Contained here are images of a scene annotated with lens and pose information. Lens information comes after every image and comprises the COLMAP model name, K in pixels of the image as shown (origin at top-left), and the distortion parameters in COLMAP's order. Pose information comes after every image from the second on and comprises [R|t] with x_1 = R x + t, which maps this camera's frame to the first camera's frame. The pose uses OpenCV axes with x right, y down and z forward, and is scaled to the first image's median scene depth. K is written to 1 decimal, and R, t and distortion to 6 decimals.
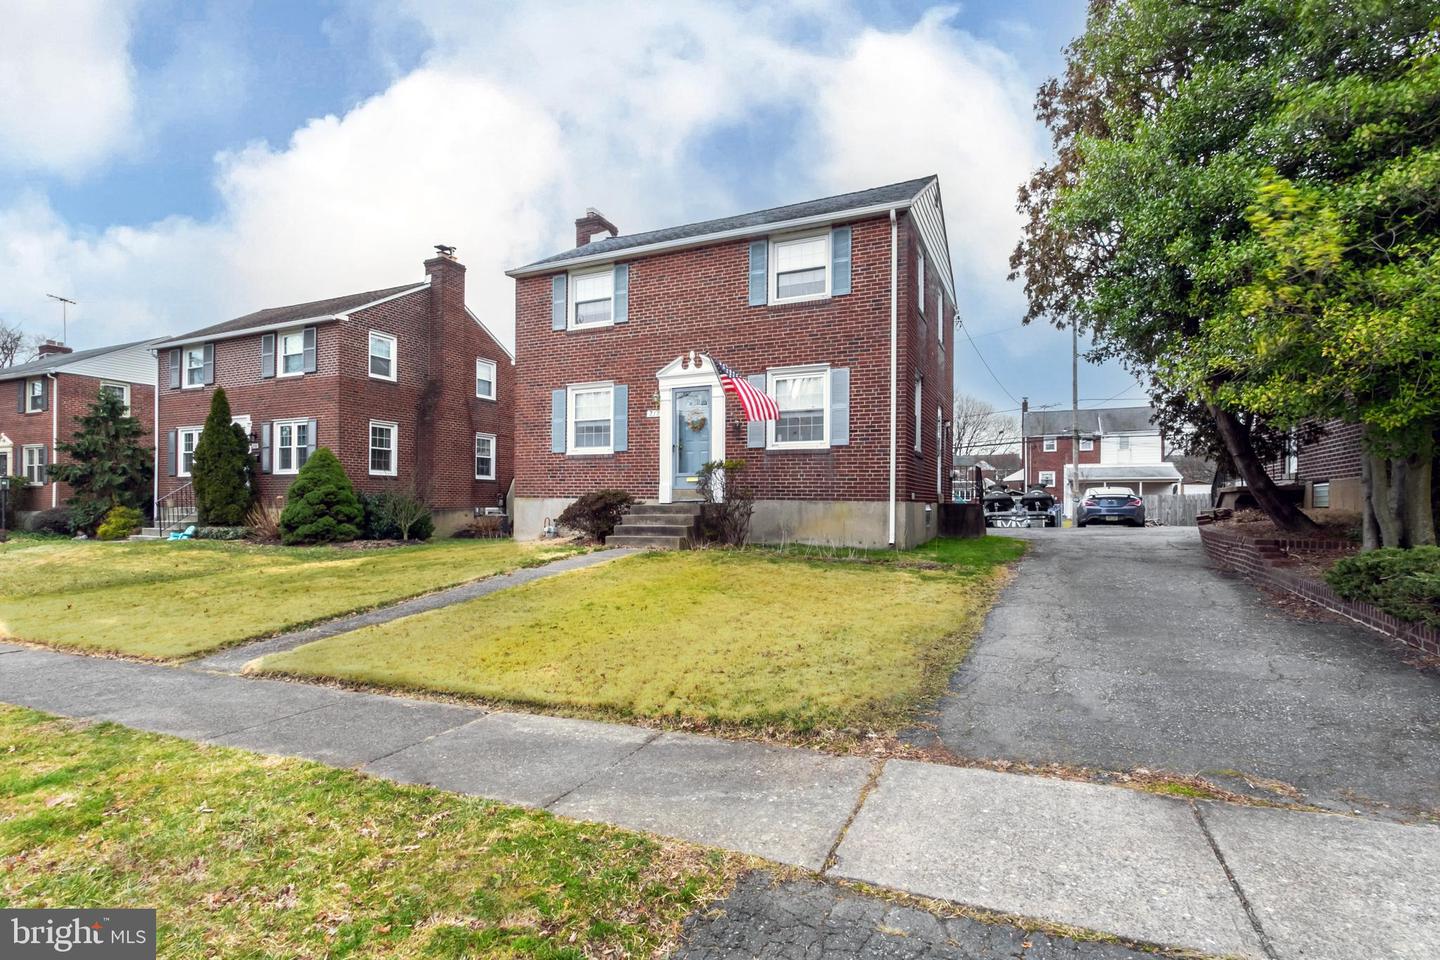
lens RADIAL K [[706.8, 0, 720.0], [0, 706.8, 480.0], [0, 0, 1]] dist [0.002302, 0.000111]
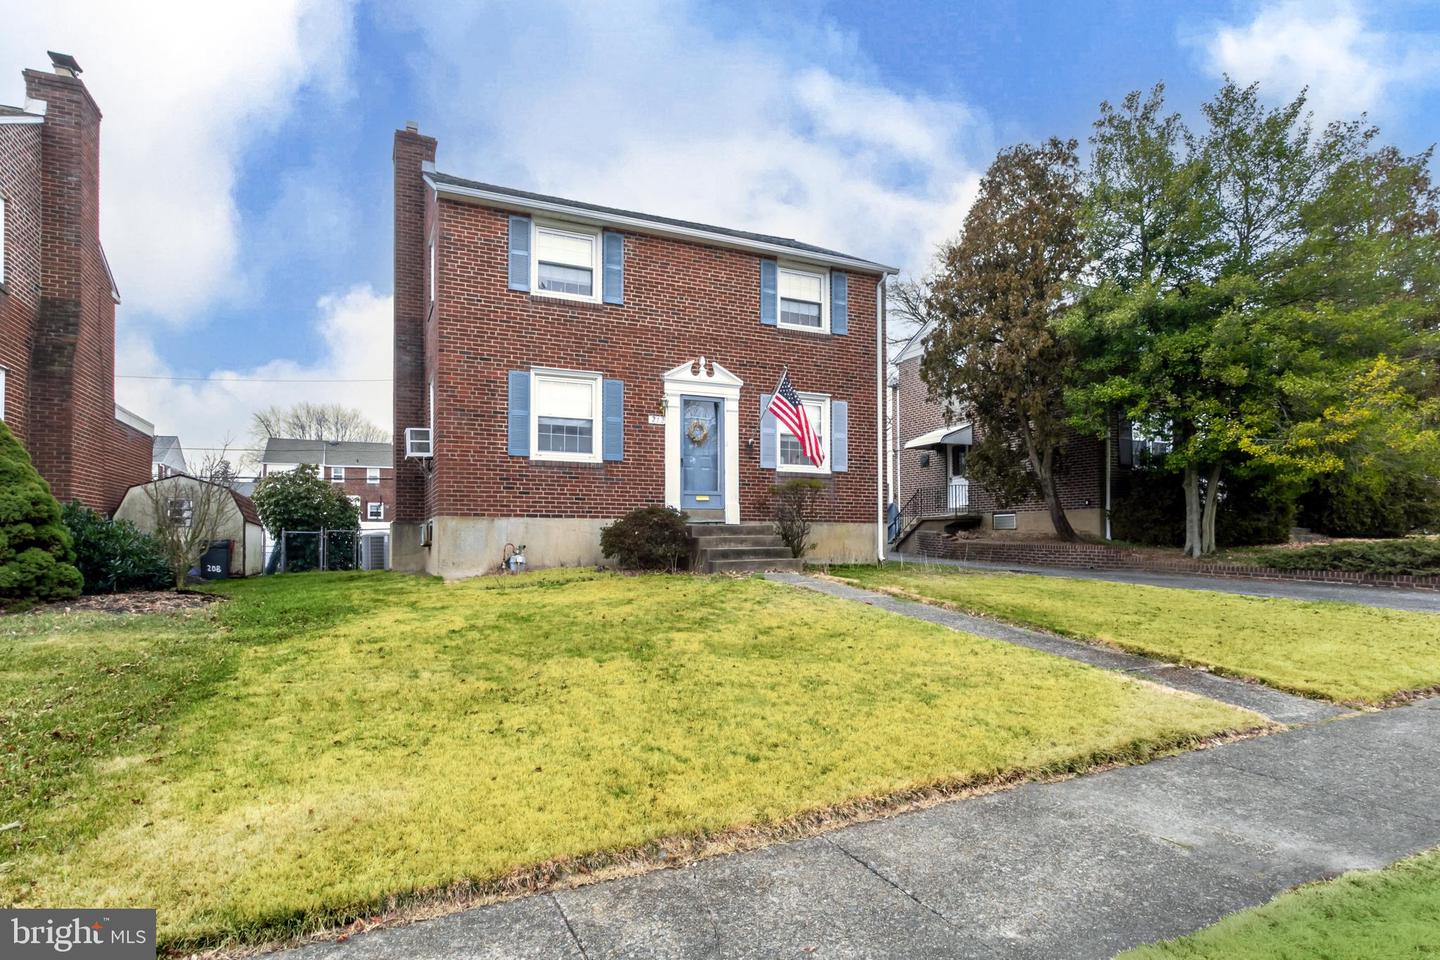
lens RADIAL K [[735.0, 0, 720.4], [0, 735.0, 502.4], [0, 0, 1]] dist [-0.026603, -0.000021]
pose [[0.645626, 0.020339, 0.763383, -0.731074], [-0.031711, 0.999497, 0.000190, 0.003676], [-0.762995, -0.024330, 0.645947, 0.363395]]
